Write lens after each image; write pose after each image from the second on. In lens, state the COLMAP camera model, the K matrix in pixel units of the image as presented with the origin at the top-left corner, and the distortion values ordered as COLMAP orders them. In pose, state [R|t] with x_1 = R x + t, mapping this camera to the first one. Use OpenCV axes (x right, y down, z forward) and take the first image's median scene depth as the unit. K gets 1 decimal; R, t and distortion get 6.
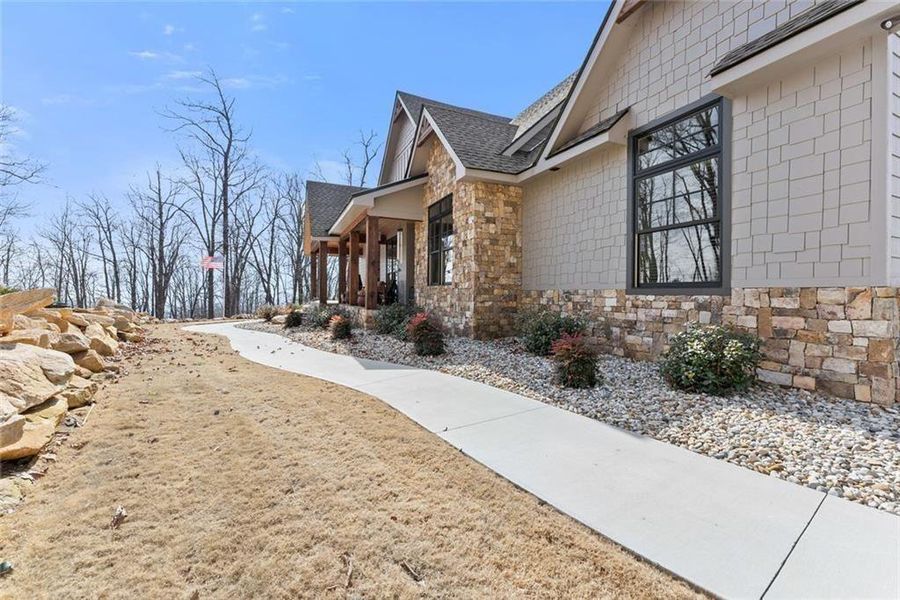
lens RADIAL K [[369.4, 0, 447.5], [0, 369.4, 298.3], [0, 0, 1]] dist [-0.000024, 0.000320]
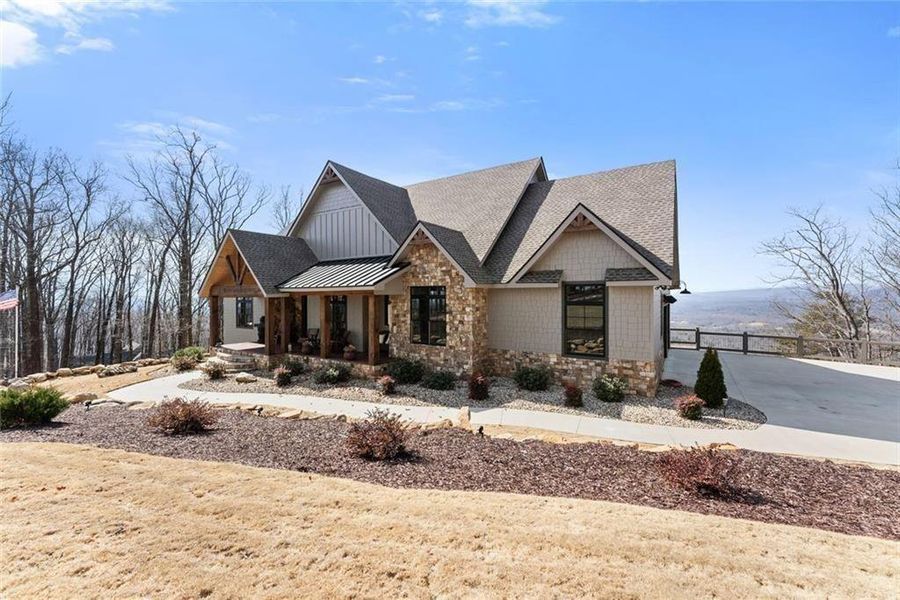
lens RADIAL K [[369.4, 0, 452.8], [0, 369.4, 299.6], [0, 0, 1]] dist [-0.000024, 0.000320]
pose [[0.837207, -0.010619, 0.546784, -1.181200], [0.012506, 0.999922, 0.000272, -0.340918], [-0.546744, 0.006610, 0.837274, -0.440872]]
